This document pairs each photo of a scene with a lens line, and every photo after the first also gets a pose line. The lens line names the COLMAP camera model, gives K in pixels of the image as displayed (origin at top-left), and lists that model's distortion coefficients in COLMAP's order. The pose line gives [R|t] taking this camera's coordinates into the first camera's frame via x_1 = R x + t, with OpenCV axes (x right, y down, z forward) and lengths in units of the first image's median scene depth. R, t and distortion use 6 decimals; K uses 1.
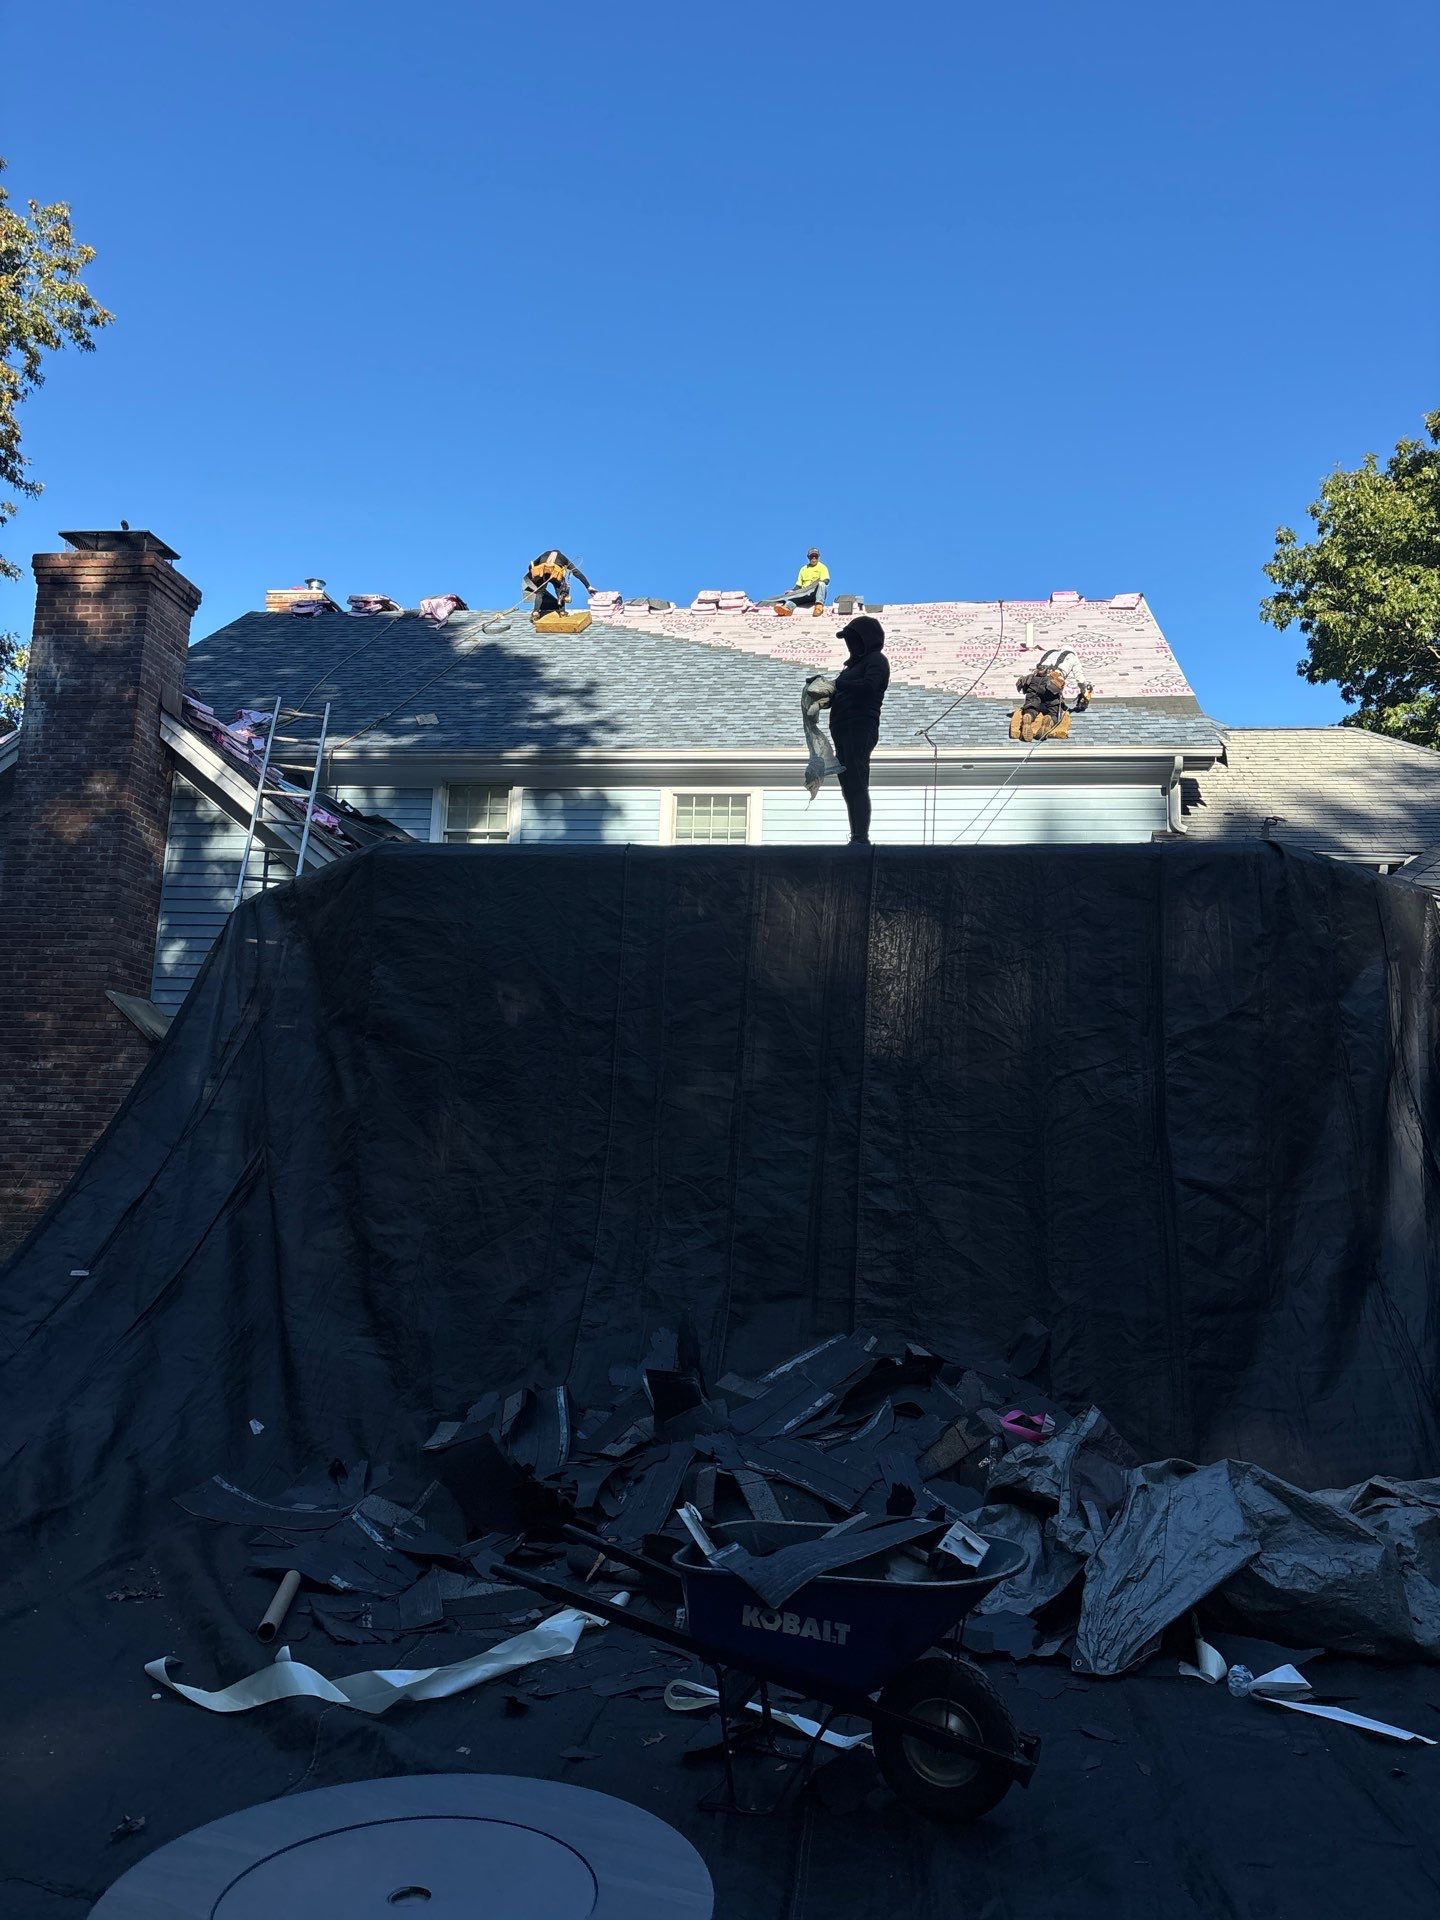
lens RADIAL K [[1502.0, 0, 720.0], [0, 1502.0, 960.0], [0, 0, 1]] dist [0.056714, -0.015310]
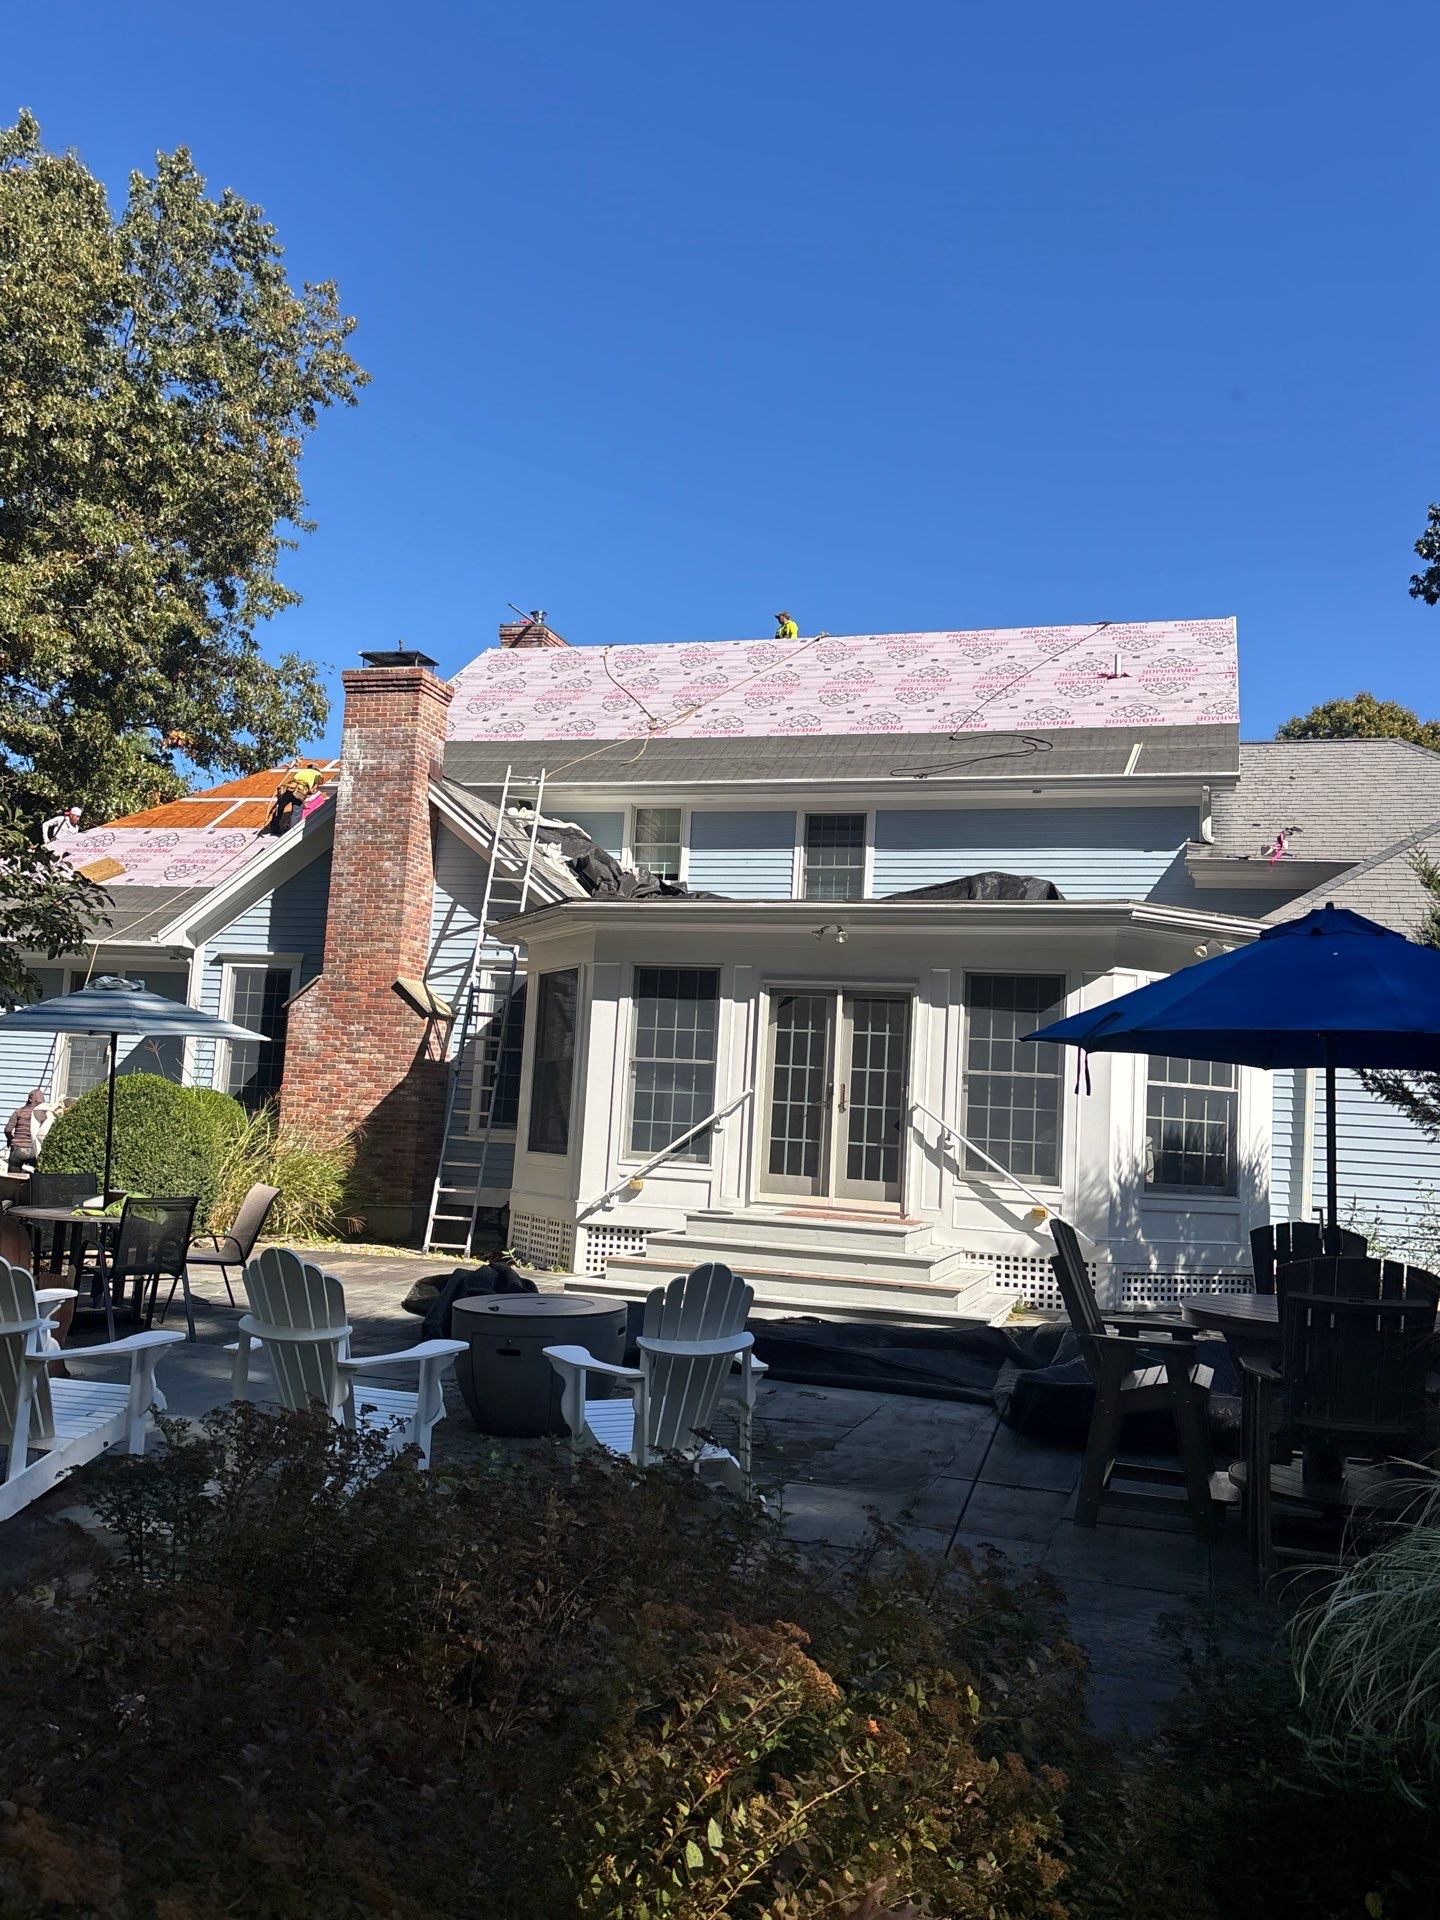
lens RADIAL K [[1502.0, 0, 720.0], [0, 1502.0, 960.0], [0, 0, 1]] dist [0.056714, -0.015310]
pose [[0.988821, 0.000084, -0.149108, 0.113751], [0.006106, 0.999138, 0.041056, -0.051183], [0.148983, -0.041507, 0.987968, -0.367923]]
